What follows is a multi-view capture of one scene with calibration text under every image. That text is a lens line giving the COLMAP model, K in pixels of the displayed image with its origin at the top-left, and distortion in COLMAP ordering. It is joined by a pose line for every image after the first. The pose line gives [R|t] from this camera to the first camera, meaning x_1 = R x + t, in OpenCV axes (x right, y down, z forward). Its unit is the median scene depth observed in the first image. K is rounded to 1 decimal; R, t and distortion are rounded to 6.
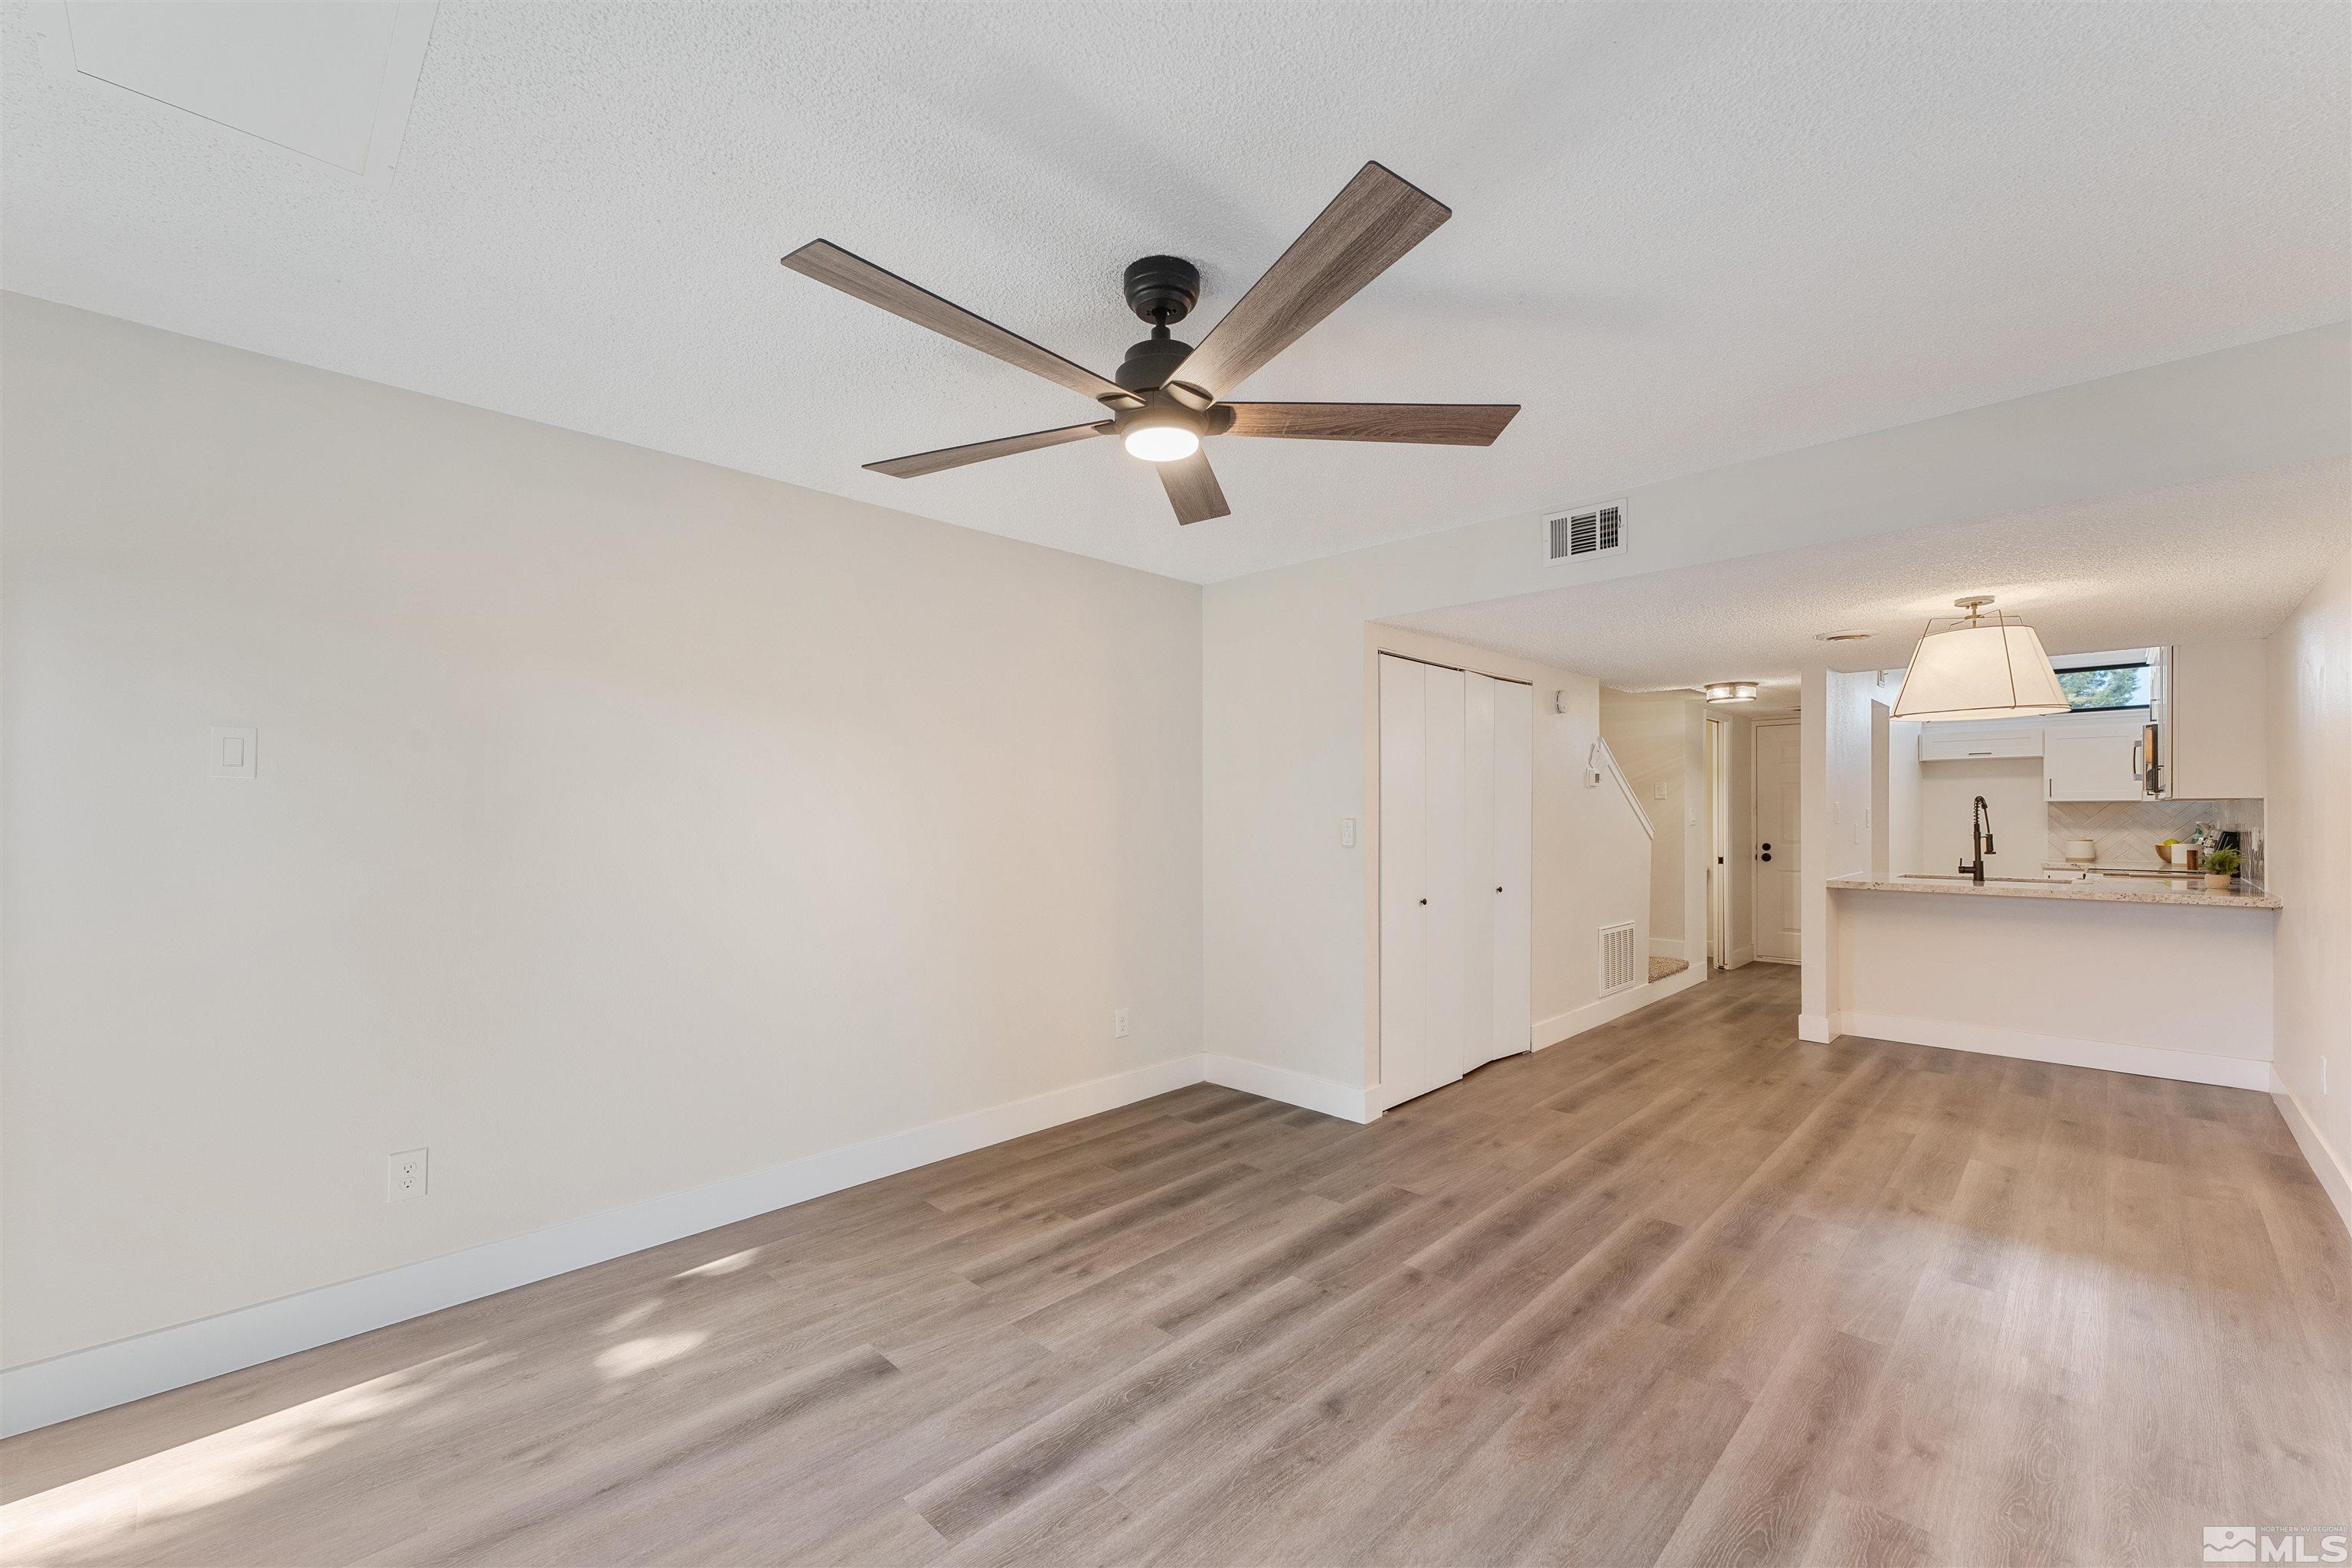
lens RADIAL K [[954.5, 0, 1156.7], [0, 954.5, 819.5], [0, 0, 1]] dist [-0.001328, -0.000867]
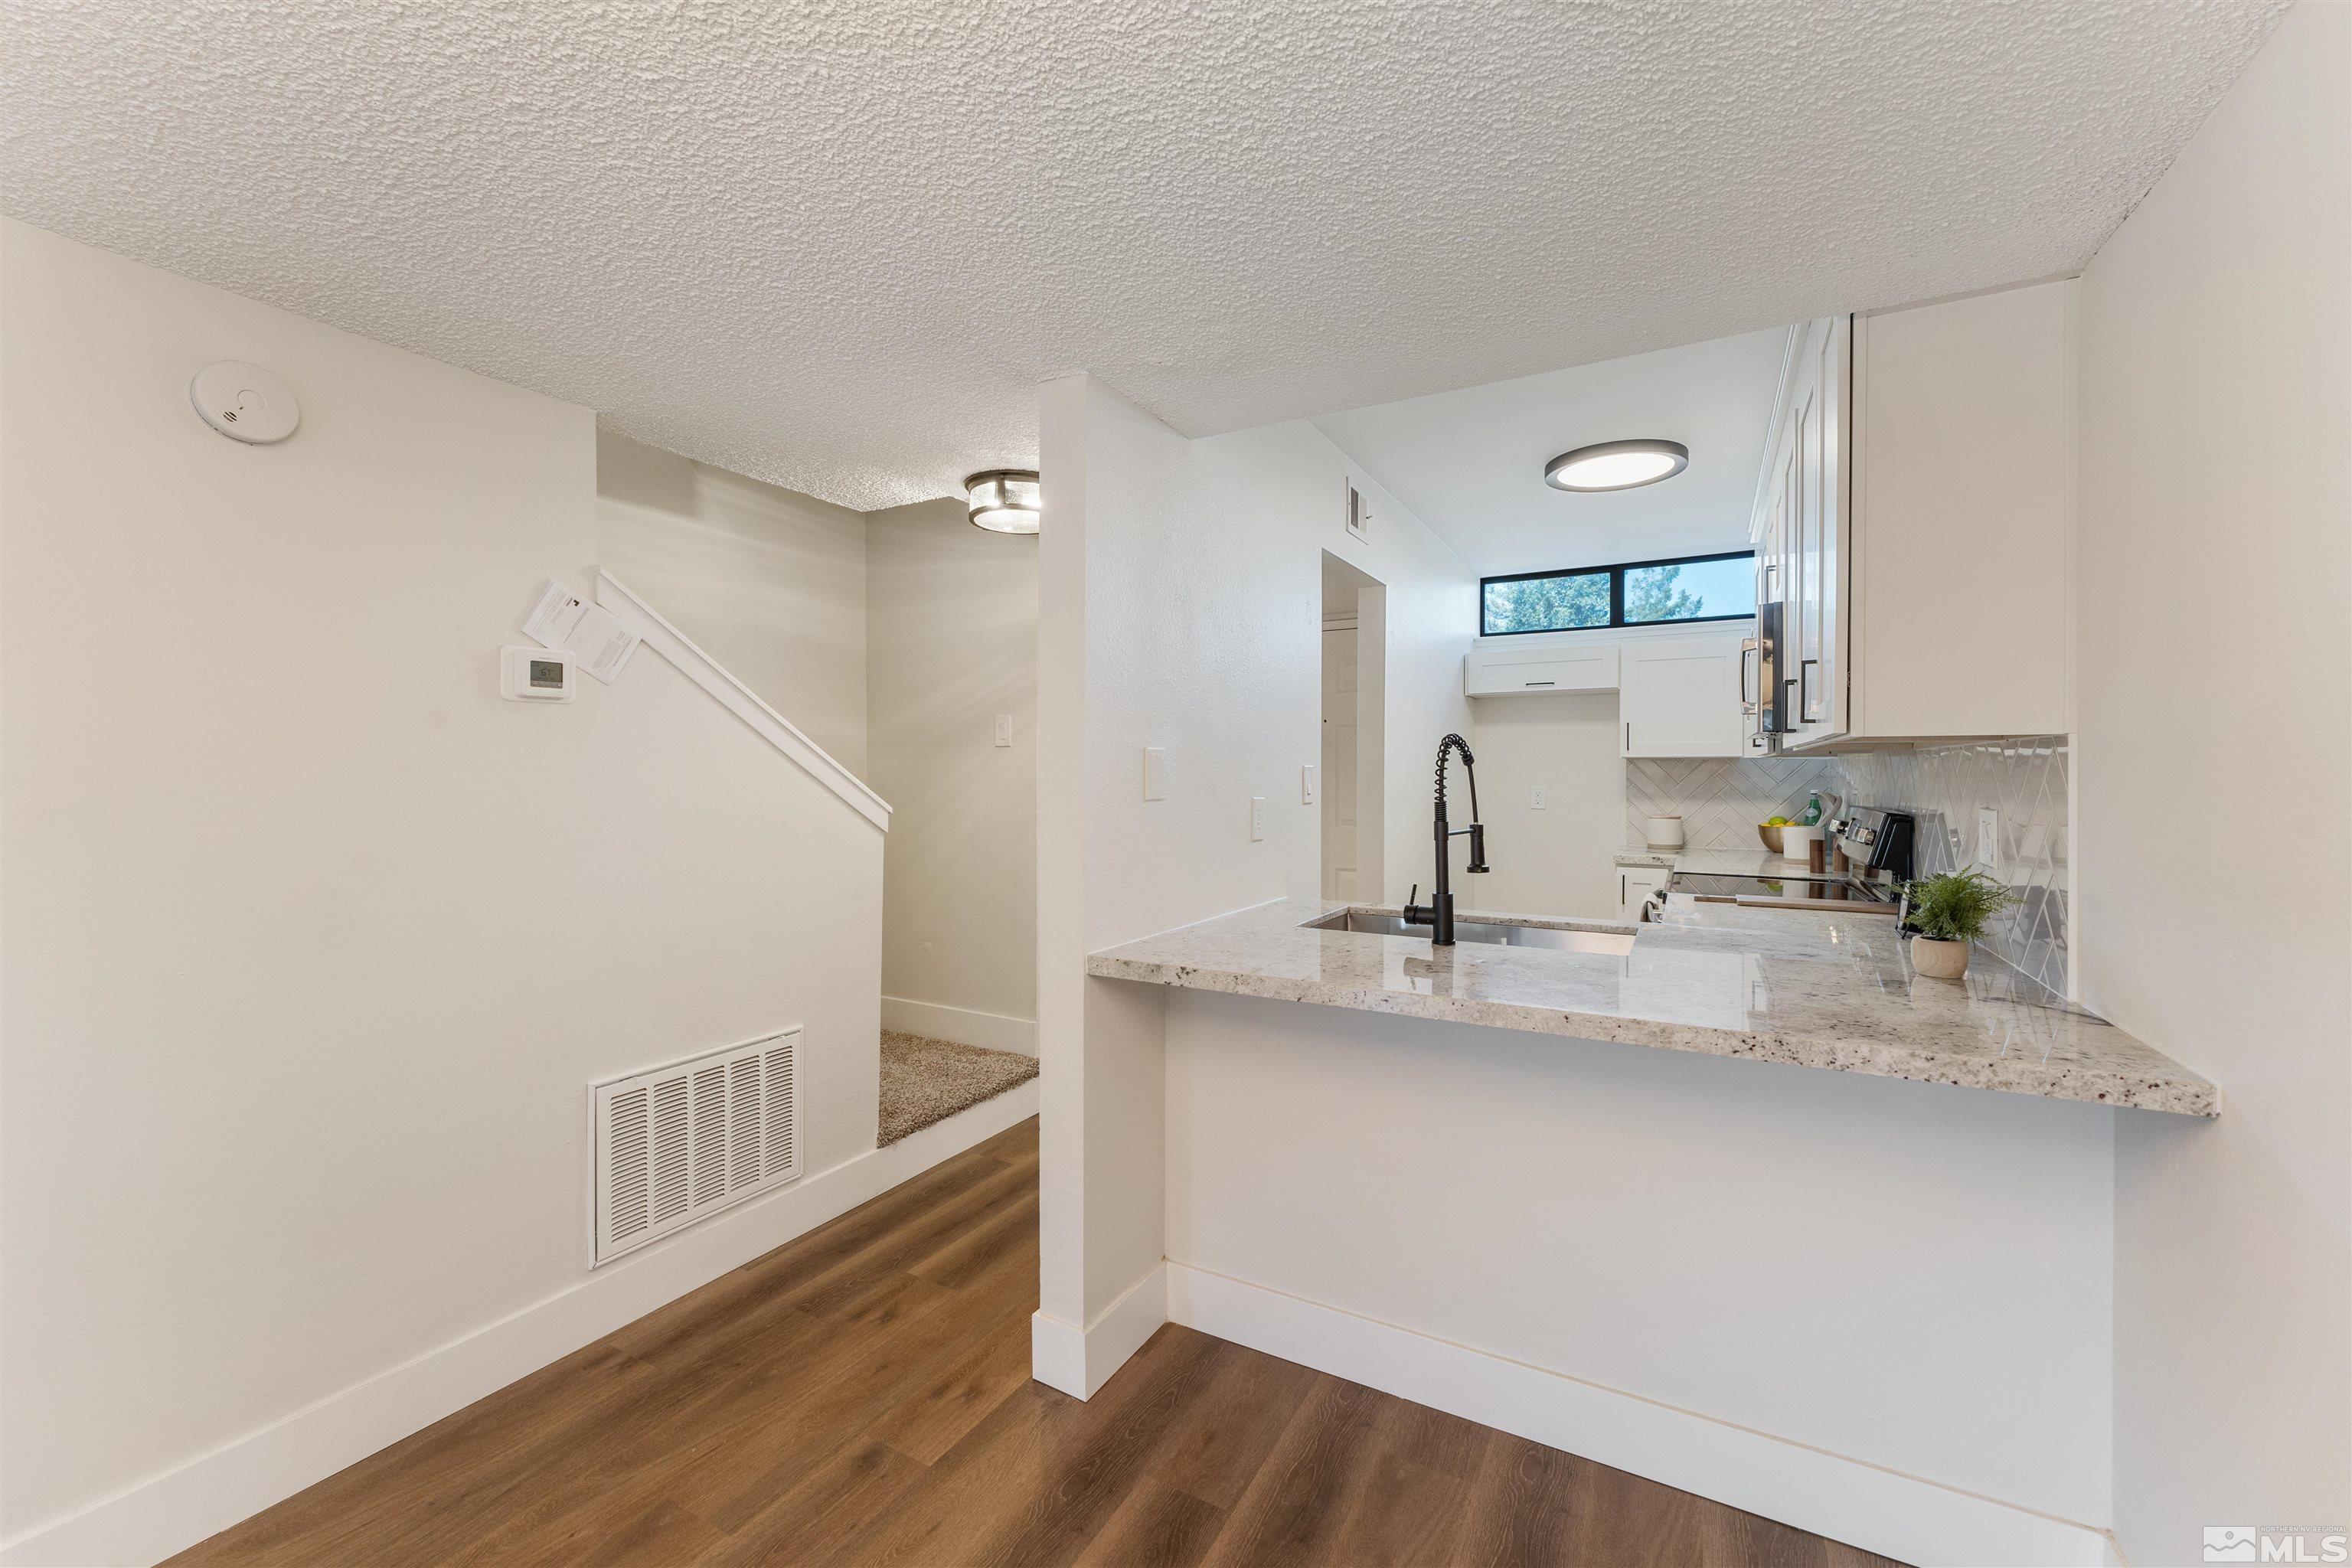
lens RADIAL K [[954.5, 0, 1182.7], [0, 954.5, 777.3], [0, 0, 1]] dist [-0.001328, -0.000867]
pose [[0.958413, 0.002515, 0.285375, 0.947580], [-0.001770, 0.999994, -0.002866, -0.006620], [-0.285381, 0.002242, 0.958412, 0.951446]]
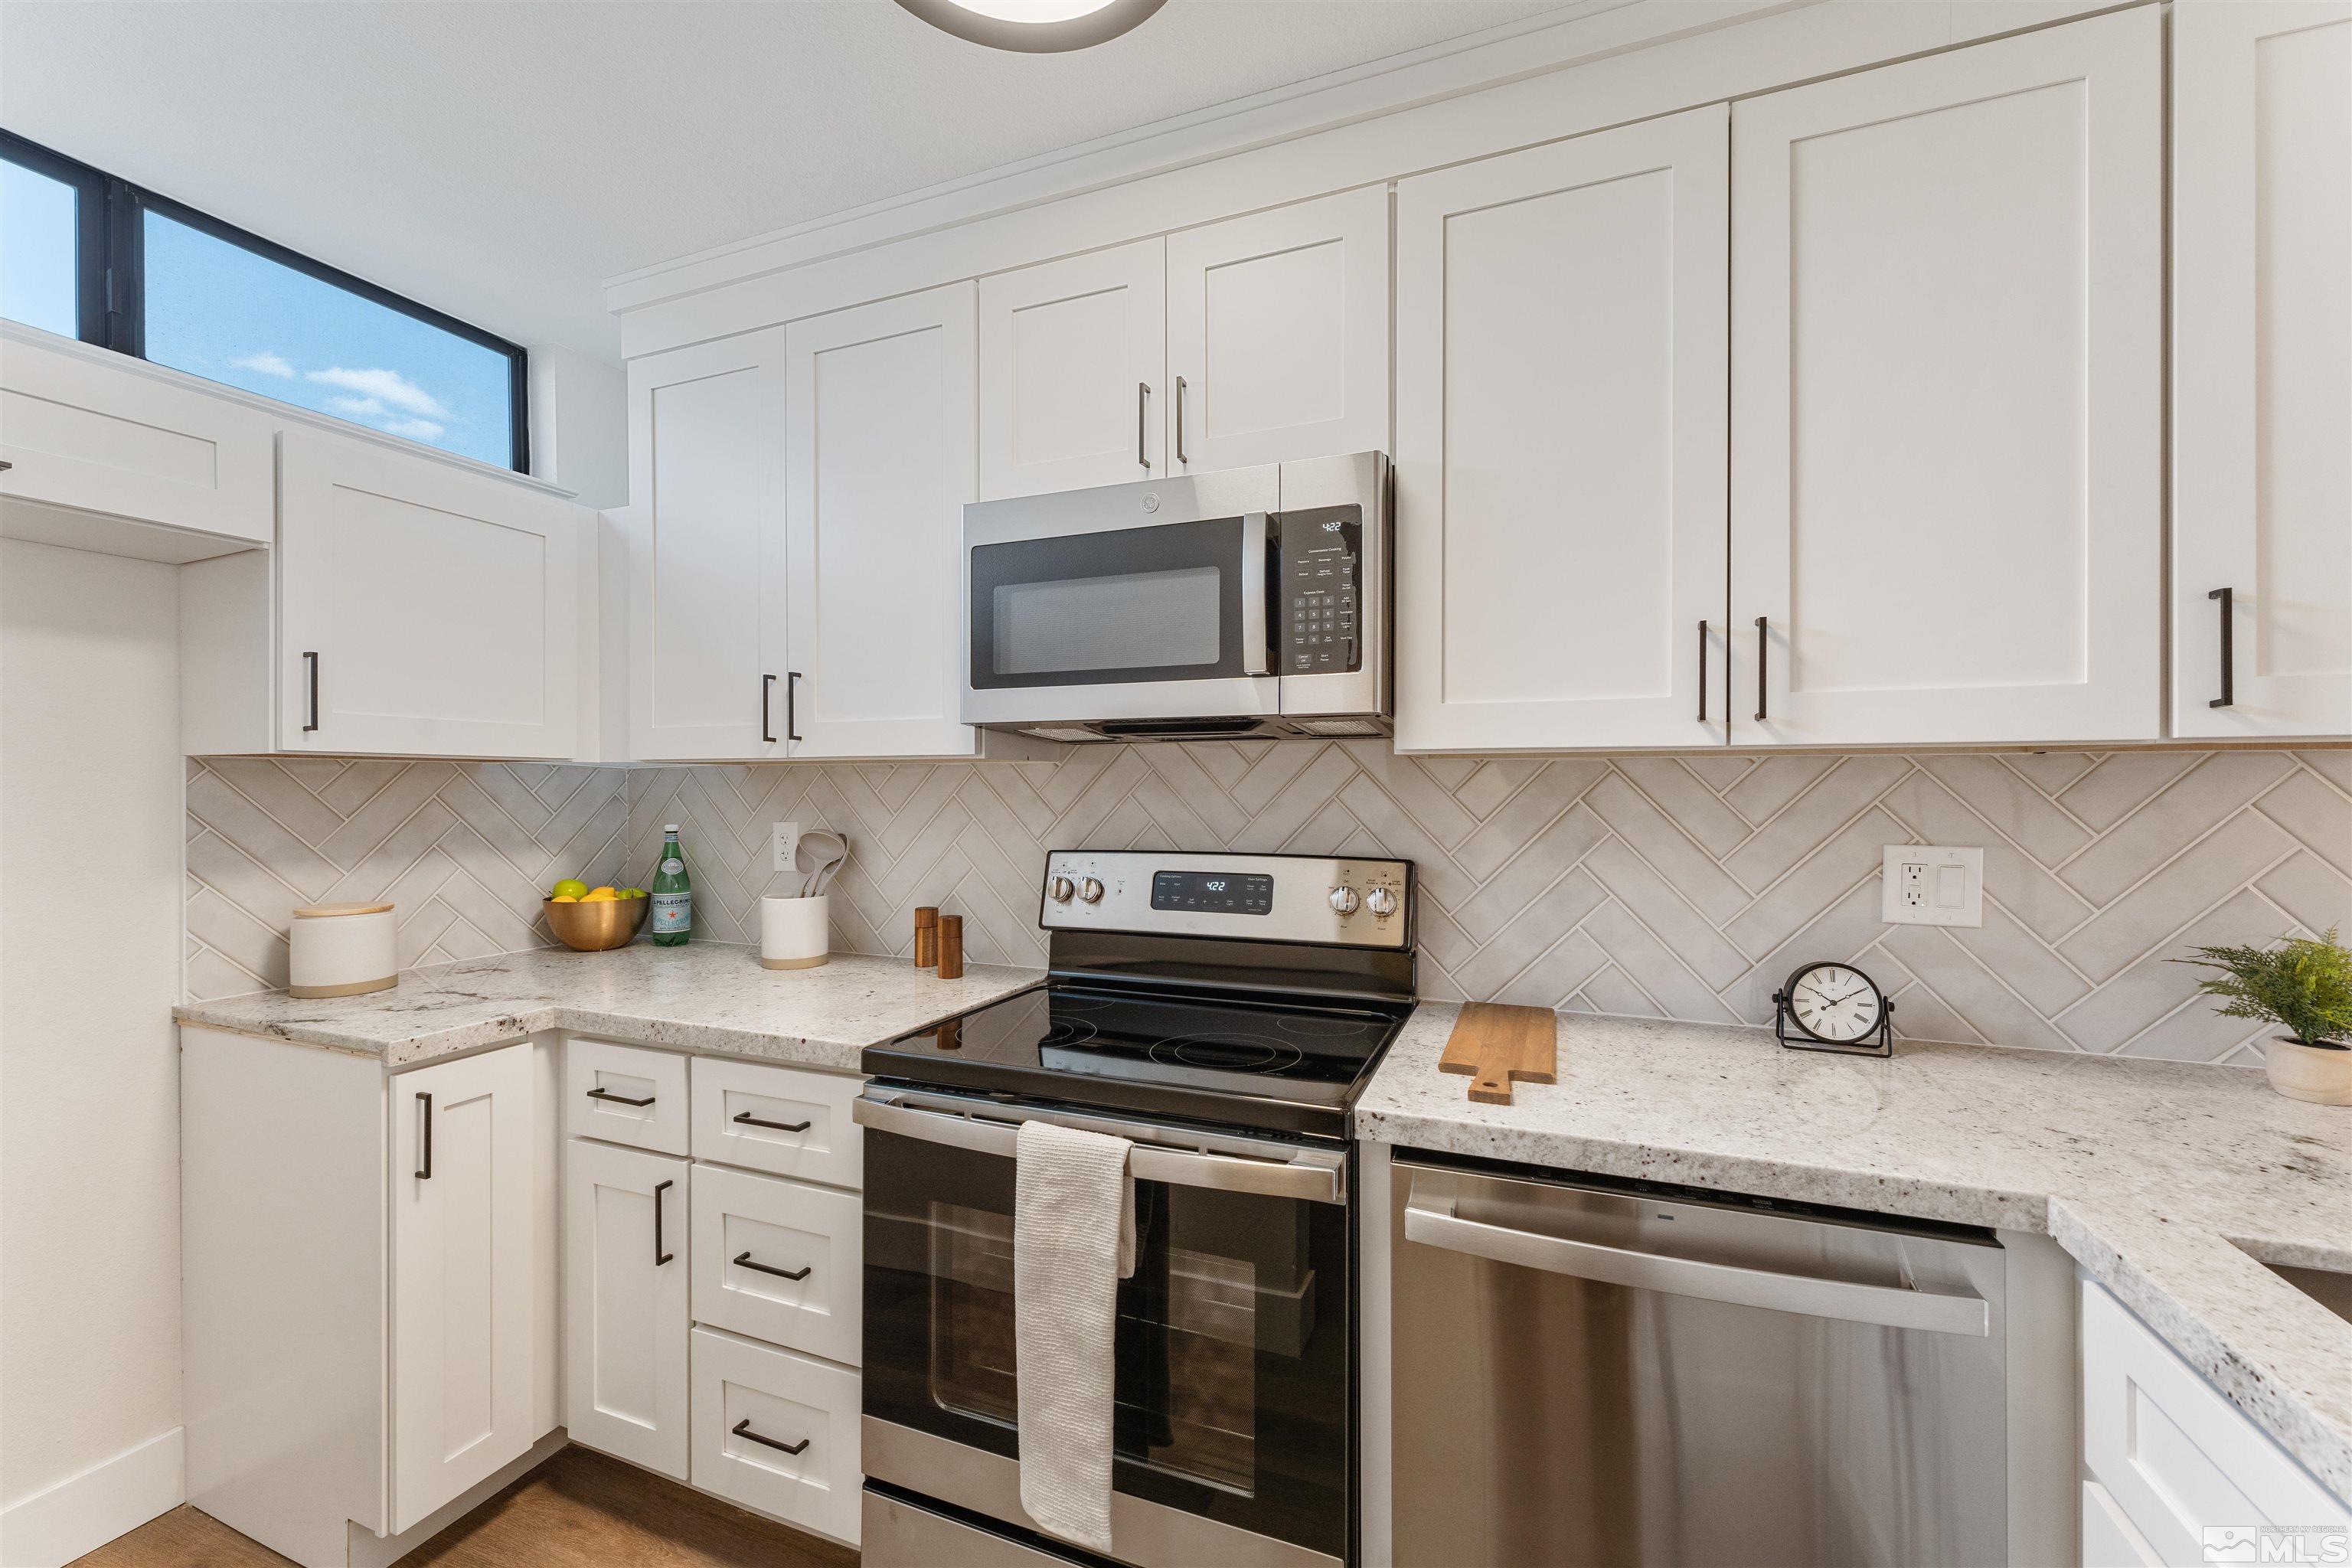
lens RADIAL K [[954.5, 0, 1193.1], [0, 954.5, 792.9], [0, 0, 1]] dist [-0.001328, -0.000867]
pose [[-0.385940, -0.000947, 0.922524, 1.319346], [0.000494, 0.999999, 0.001234, -0.018668], [-0.922524, 0.000932, -0.385939, 1.813014]]
